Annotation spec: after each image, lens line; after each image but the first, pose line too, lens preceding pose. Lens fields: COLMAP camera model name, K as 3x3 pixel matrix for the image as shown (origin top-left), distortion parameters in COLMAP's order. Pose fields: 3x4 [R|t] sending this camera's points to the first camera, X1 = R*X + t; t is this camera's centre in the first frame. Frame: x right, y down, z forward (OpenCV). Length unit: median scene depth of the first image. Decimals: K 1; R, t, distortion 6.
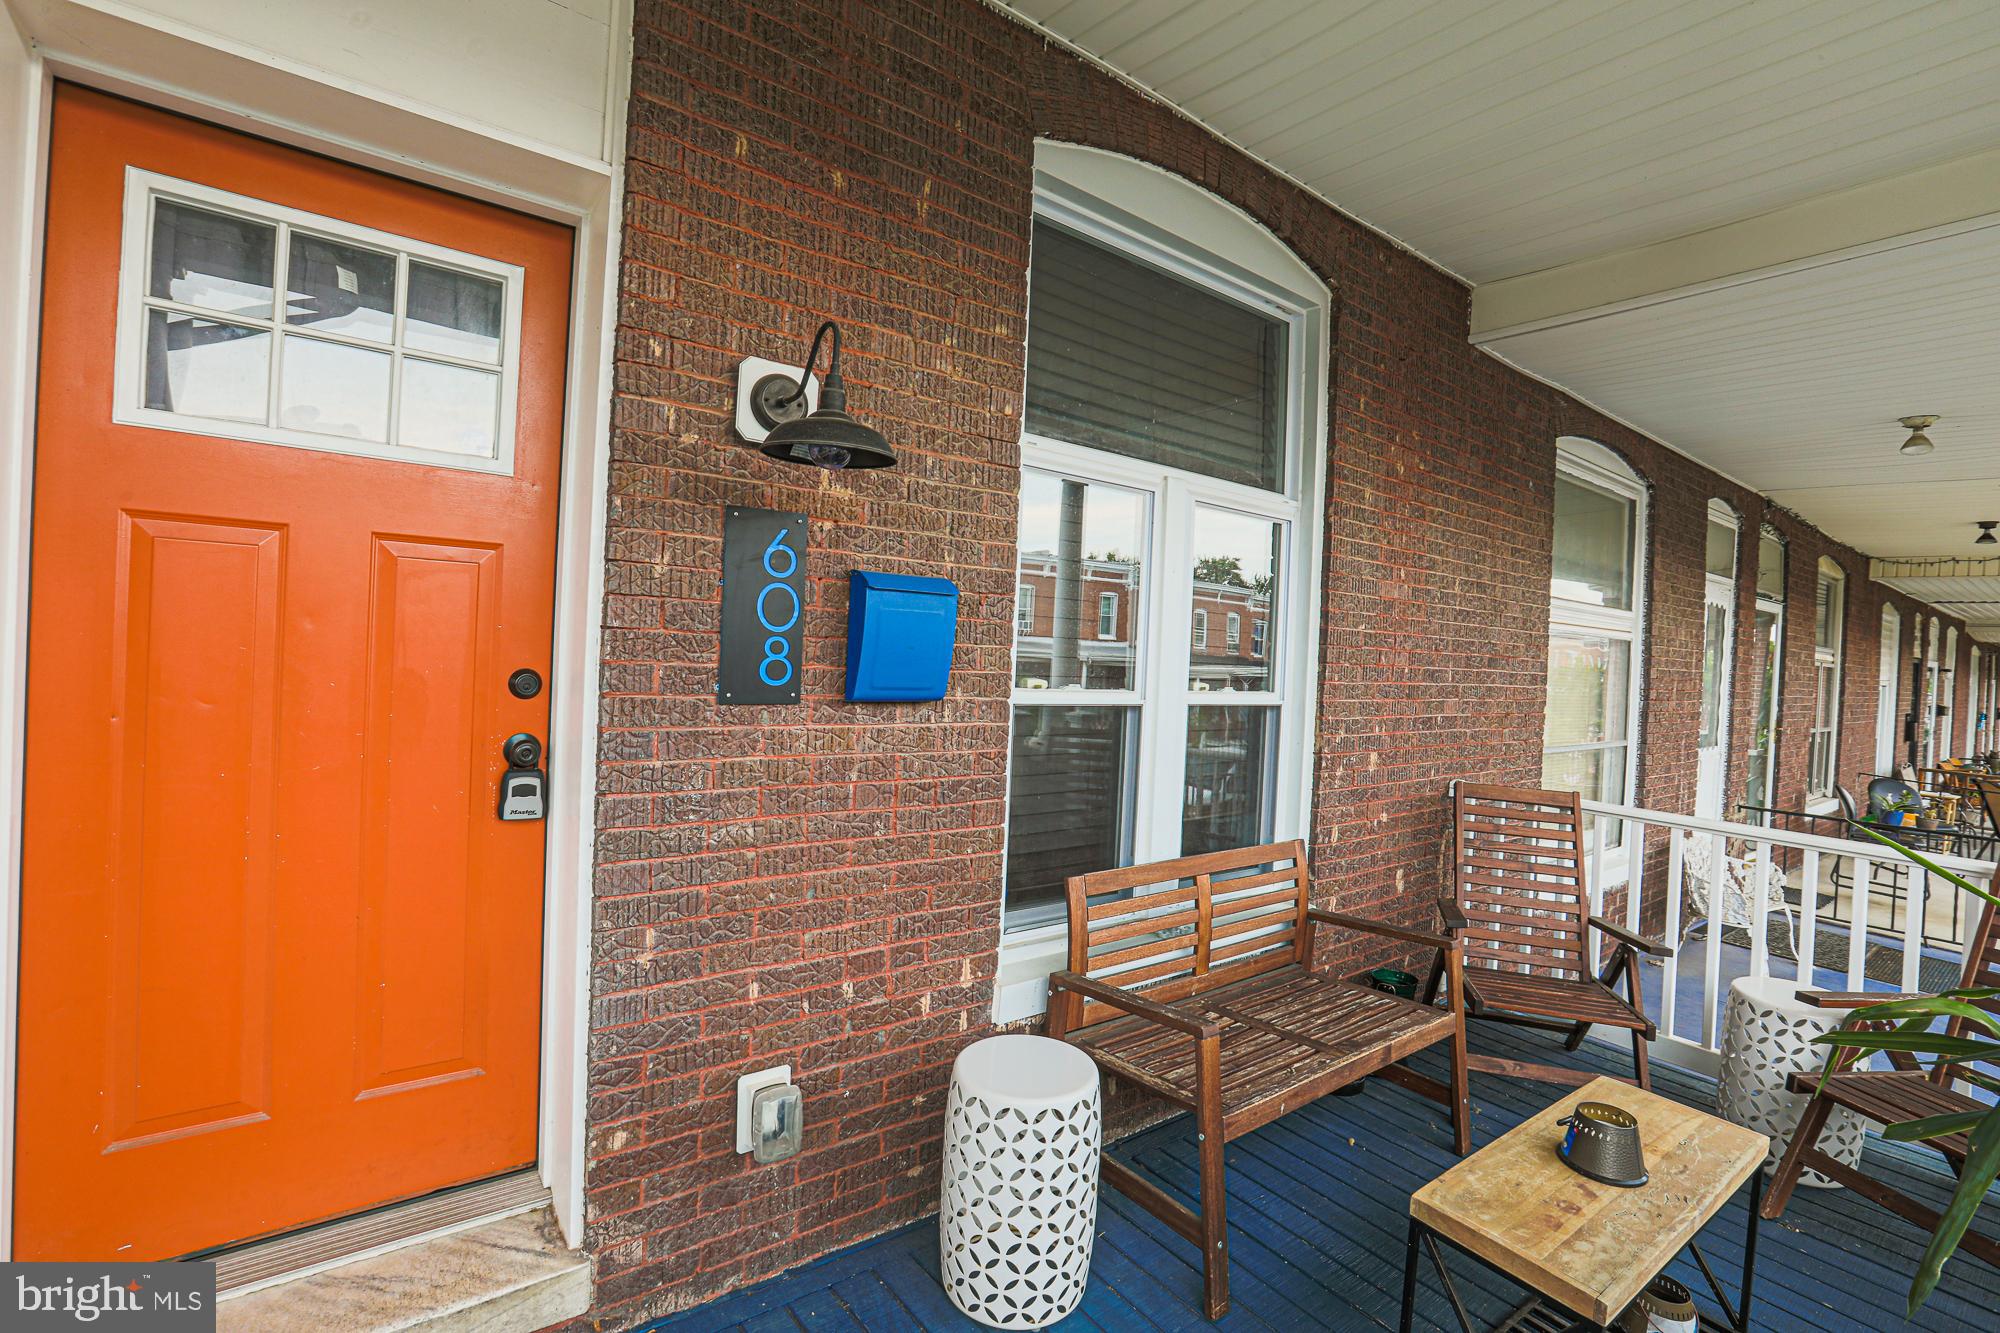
lens RADIAL K [[920.0, 0, 1009.1], [0, 920.0, 666.8], [0, 0, 1]] dist [-0.044371, 0.019738]
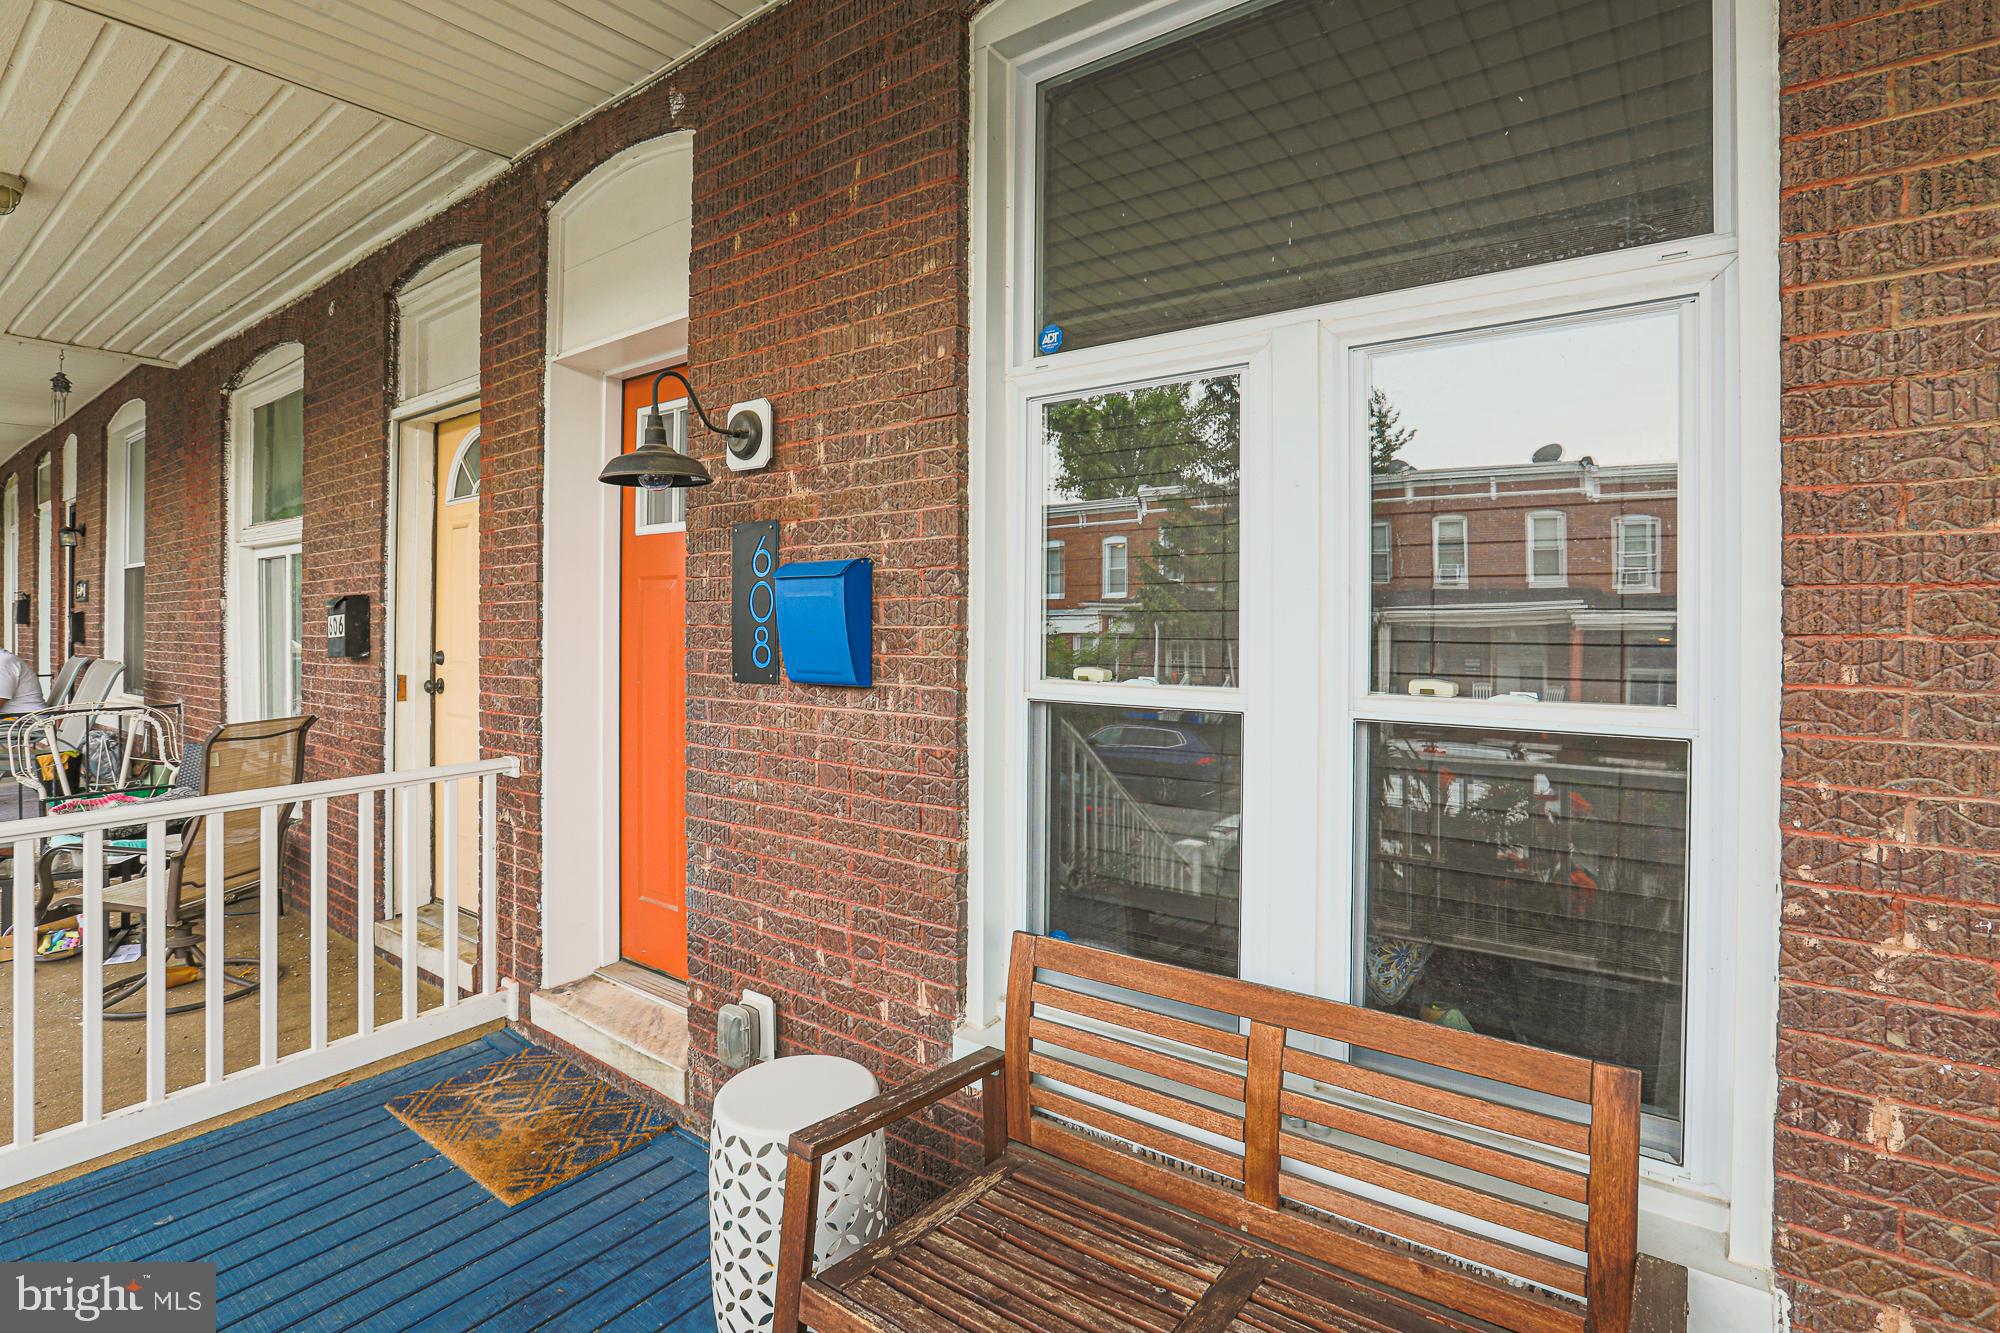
lens RADIAL K [[987.2, 0, 1038.1], [0, 987.2, 624.4], [0, 0, 1]] dist [-0.054307, 0.029629]
pose [[0.264856, -0.040850, -0.963422, 0.959207], [-0.003382, 0.999057, -0.043291, 0.016356], [0.964282, 0.014725, 0.264468, 0.905114]]
